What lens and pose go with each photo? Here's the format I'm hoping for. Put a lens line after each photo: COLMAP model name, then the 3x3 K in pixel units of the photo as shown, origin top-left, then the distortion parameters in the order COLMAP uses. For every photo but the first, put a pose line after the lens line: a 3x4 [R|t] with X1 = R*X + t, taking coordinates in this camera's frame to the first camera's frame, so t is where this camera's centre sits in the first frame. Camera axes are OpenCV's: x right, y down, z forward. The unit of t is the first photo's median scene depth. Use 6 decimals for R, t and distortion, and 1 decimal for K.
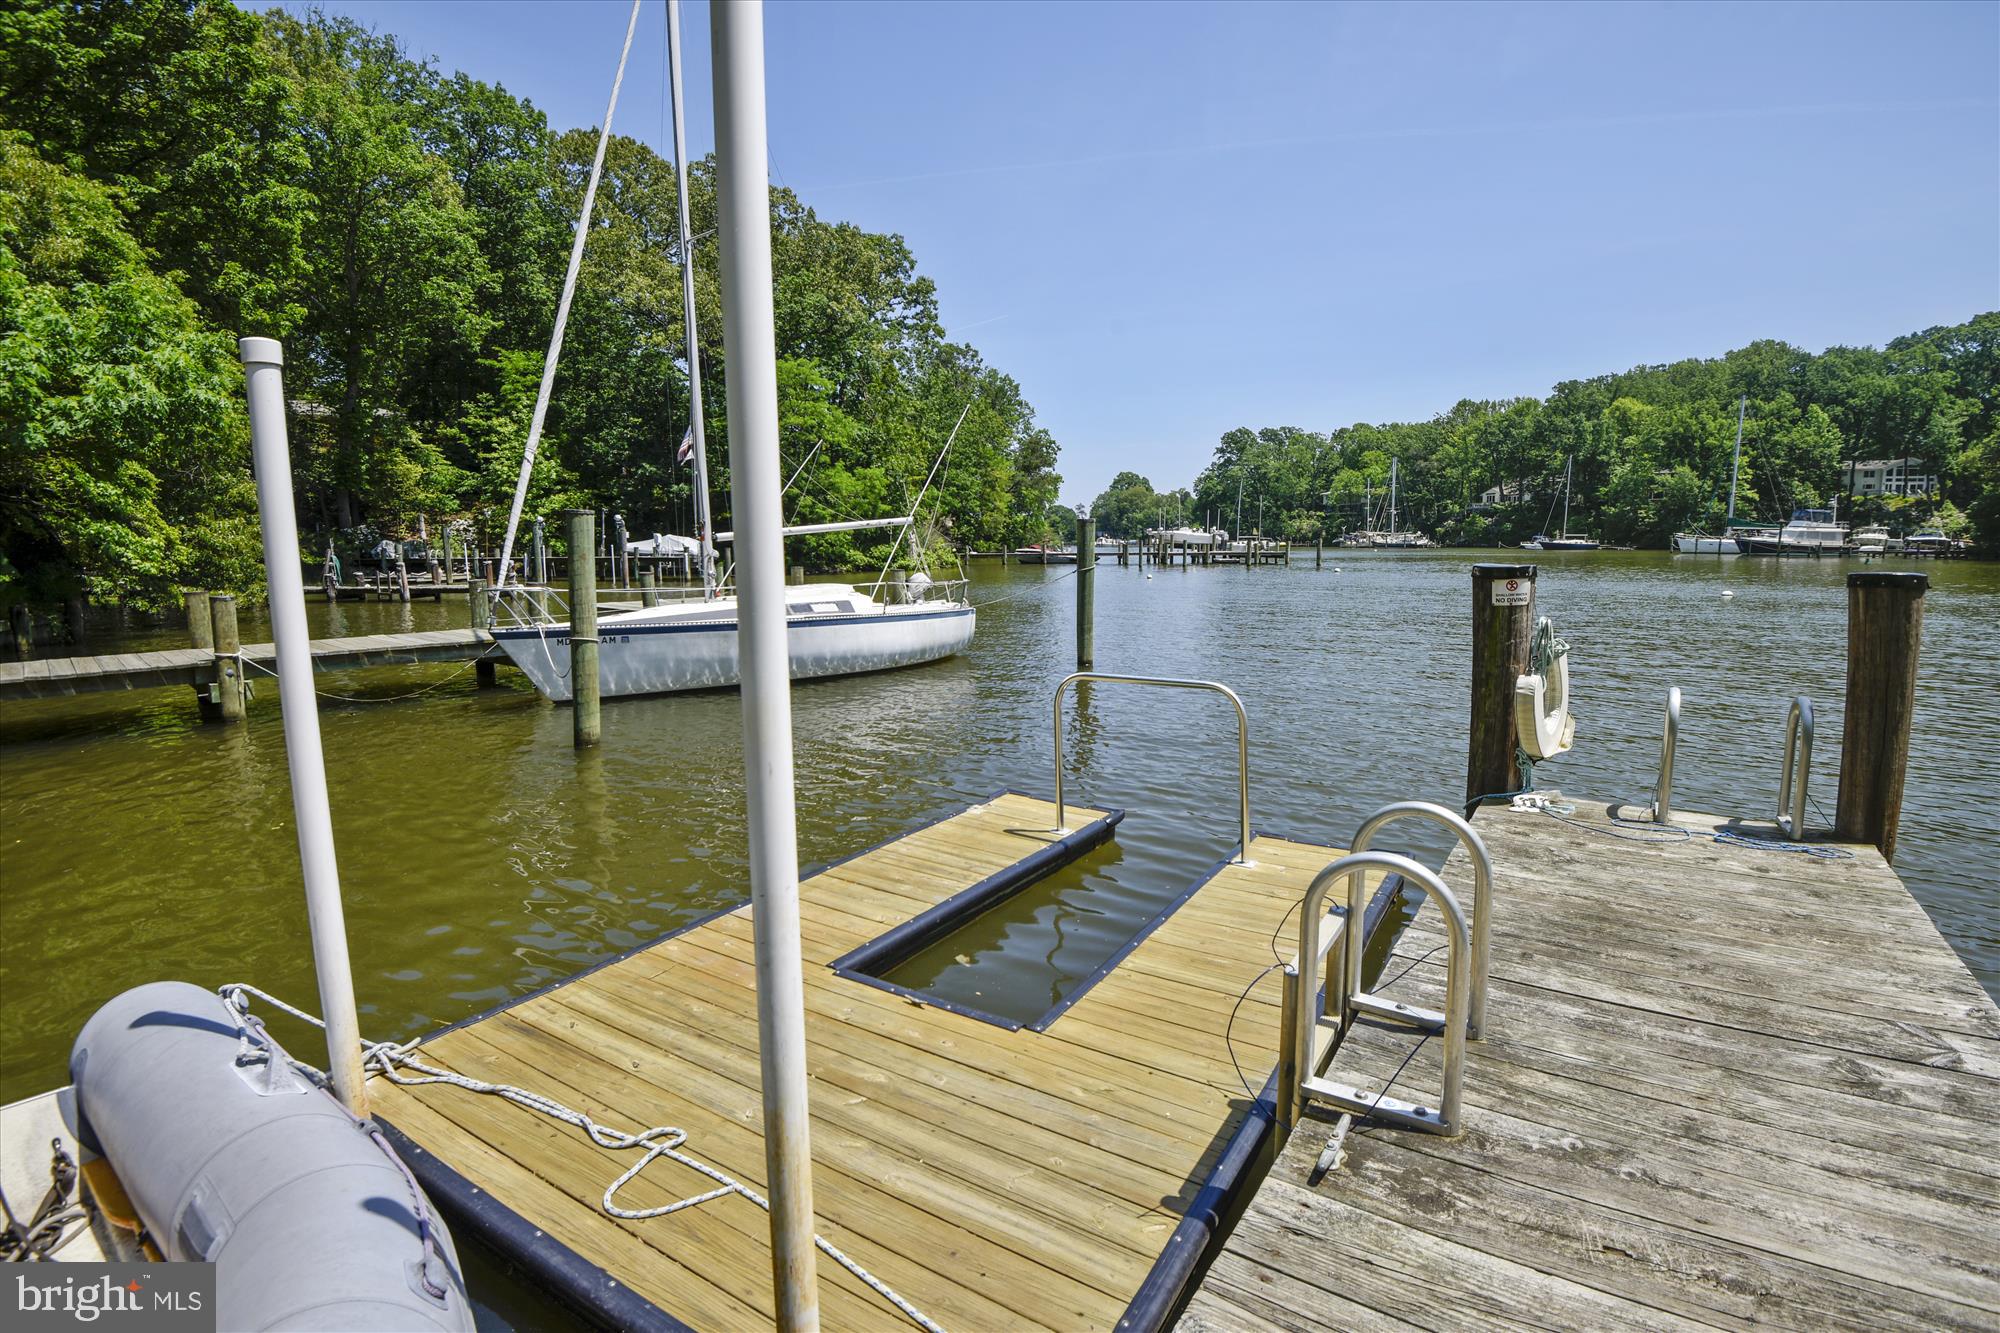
lens RADIAL K [[847.7, 0, 1032.6], [0, 847.7, 672.7], [0, 0, 1]] dist [-0.038872, -0.000030]
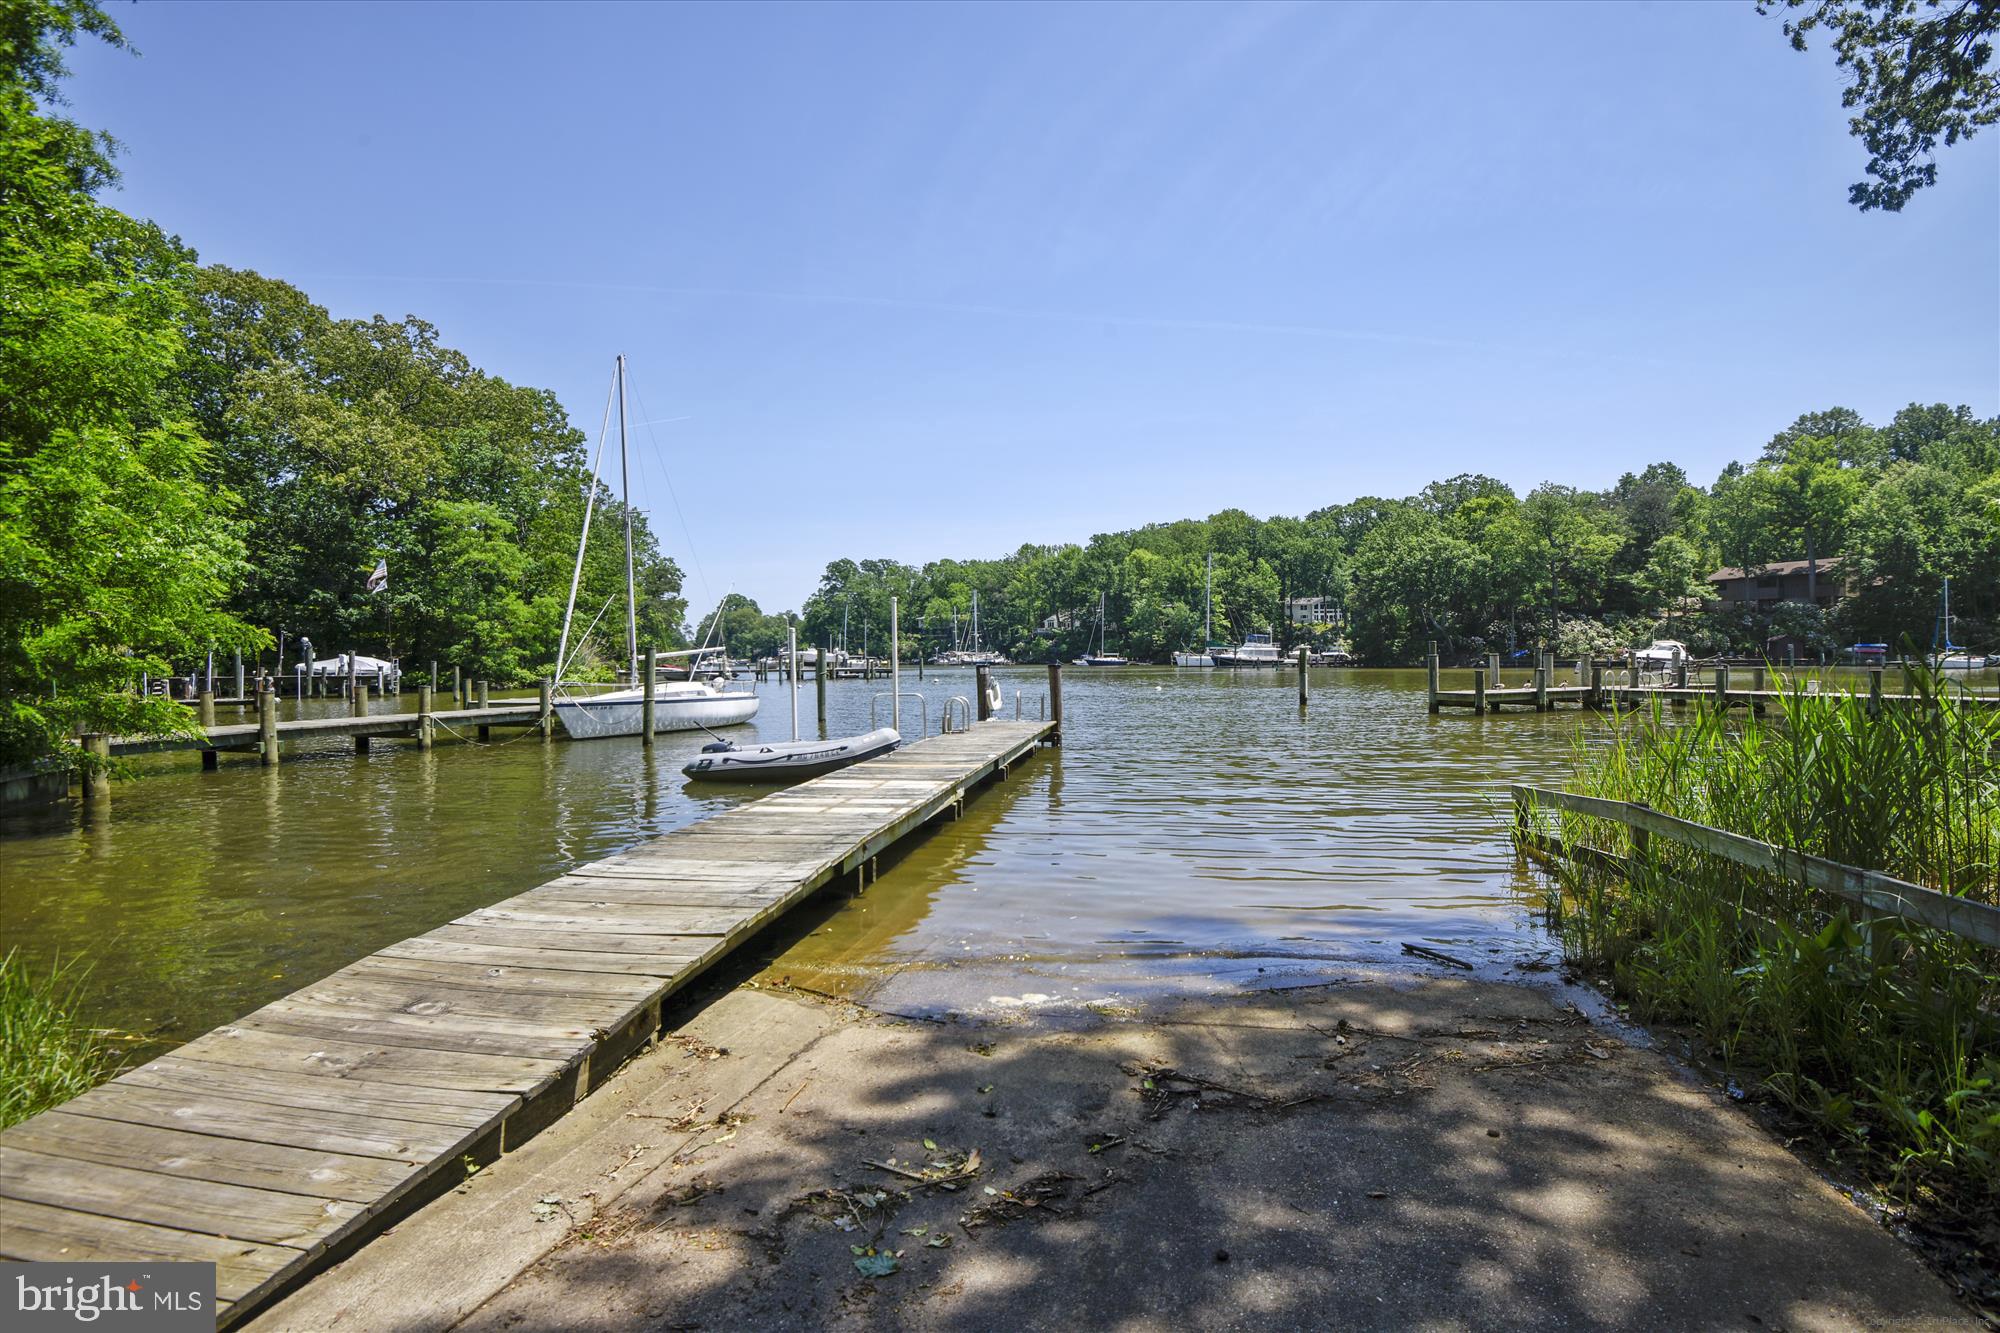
lens RADIAL K [[913.6, 0, 1010.4], [0, 913.6, 678.1], [0, 0, 1]] dist [-0.002827, -0.026842]
pose [[0.909702, -0.008655, 0.415172, -0.065490], [0.064391, 0.990630, -0.120440, 0.028480], [-0.410239, 0.136297, 0.901735, -0.182487]]
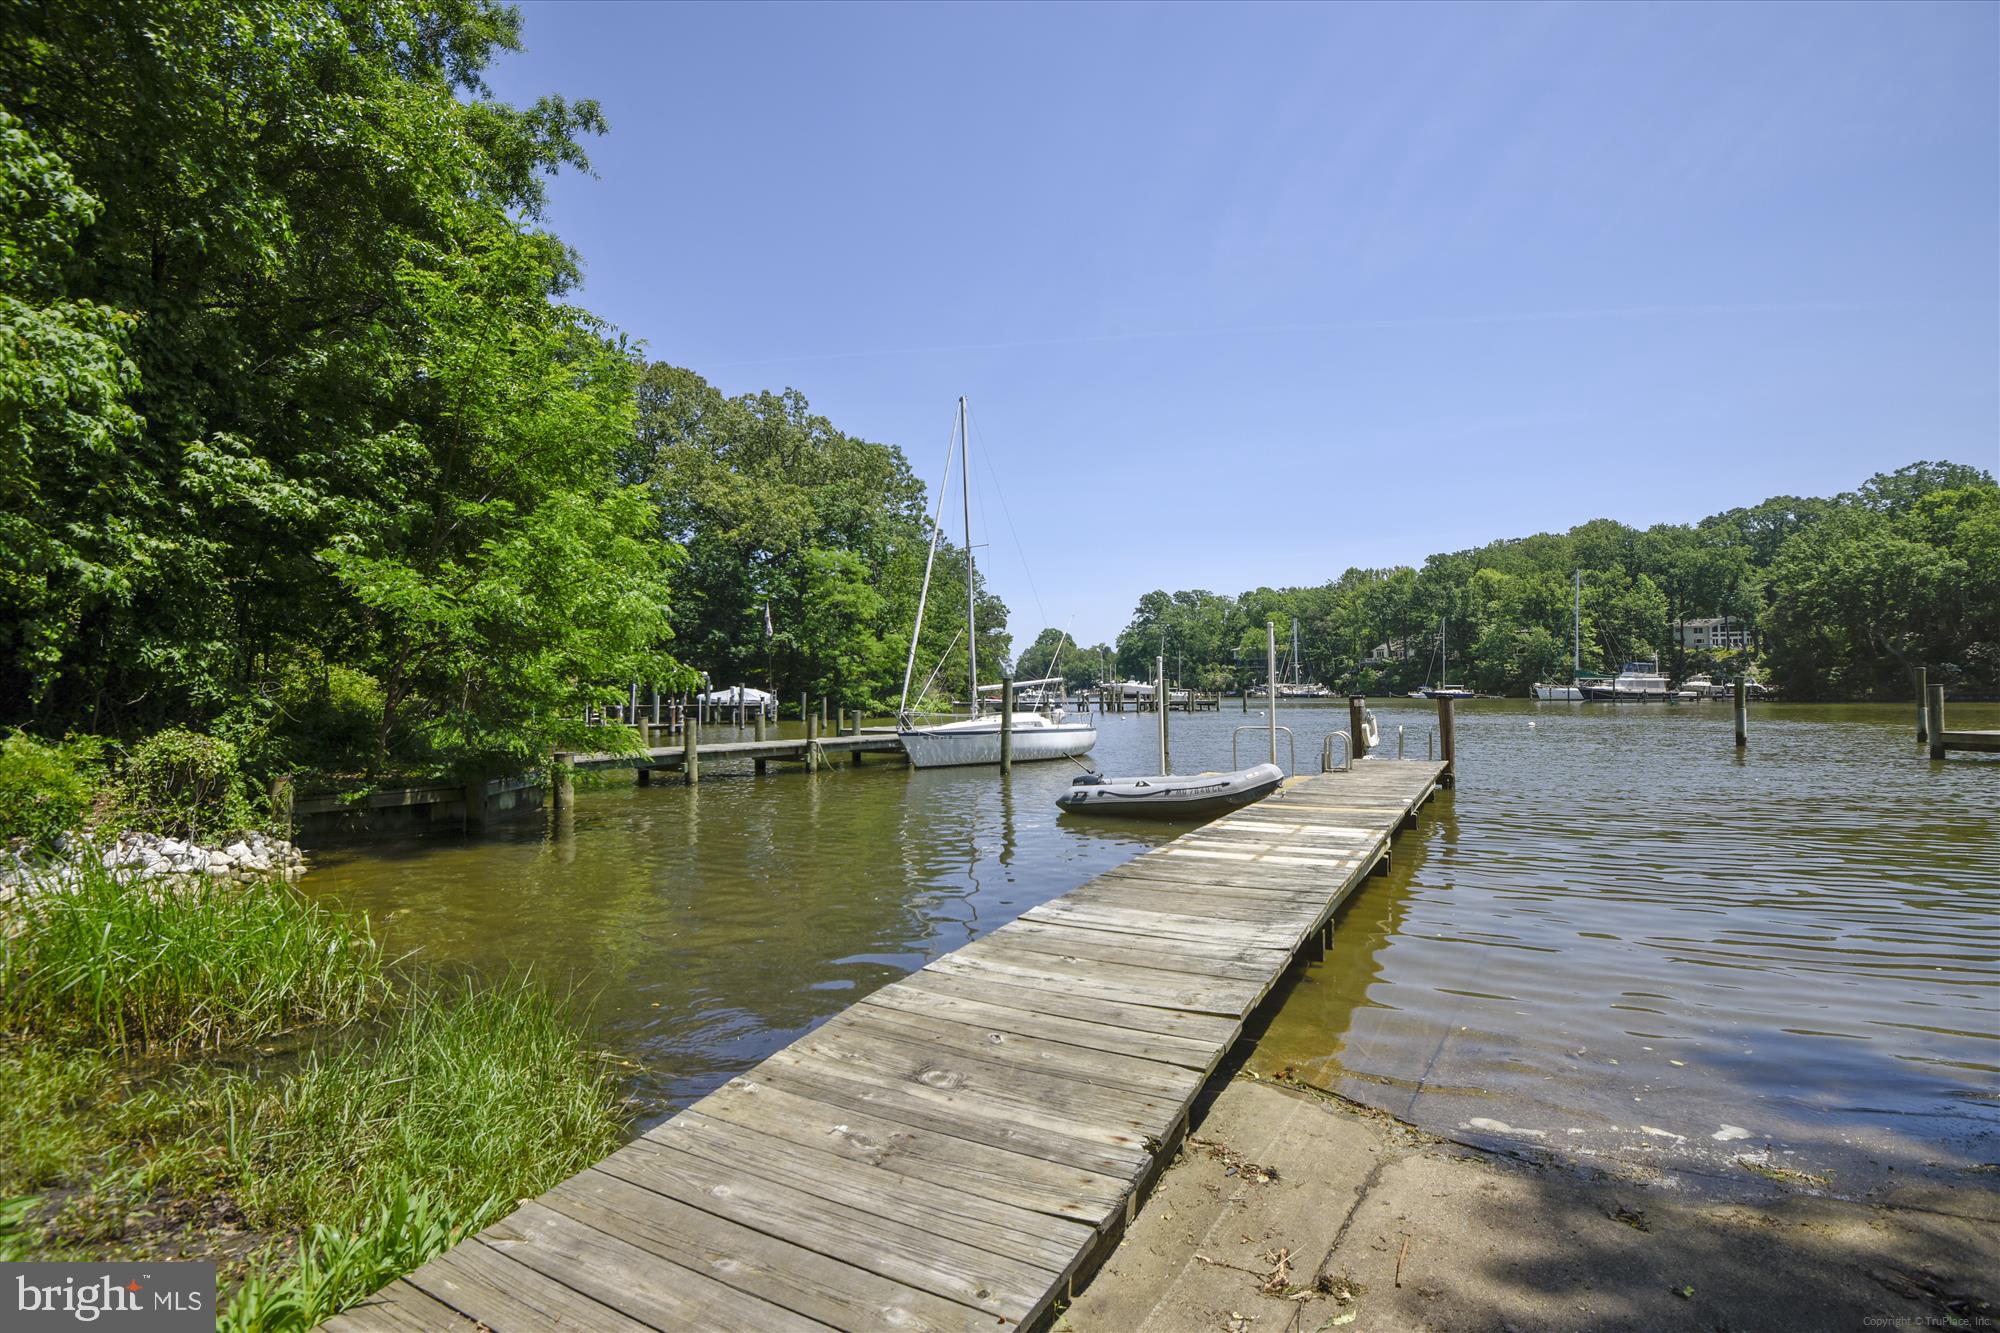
lens RADIAL K [[913.6, 0, 1010.4], [0, 913.6, 678.1], [0, 0, 1]] dist [-0.002827, -0.026842]
pose [[0.995088, 0.001971, 0.098977, -0.077001], [0.014852, 0.985514, -0.168941, 0.026527], [-0.097876, 0.169581, 0.980644, -0.166107]]
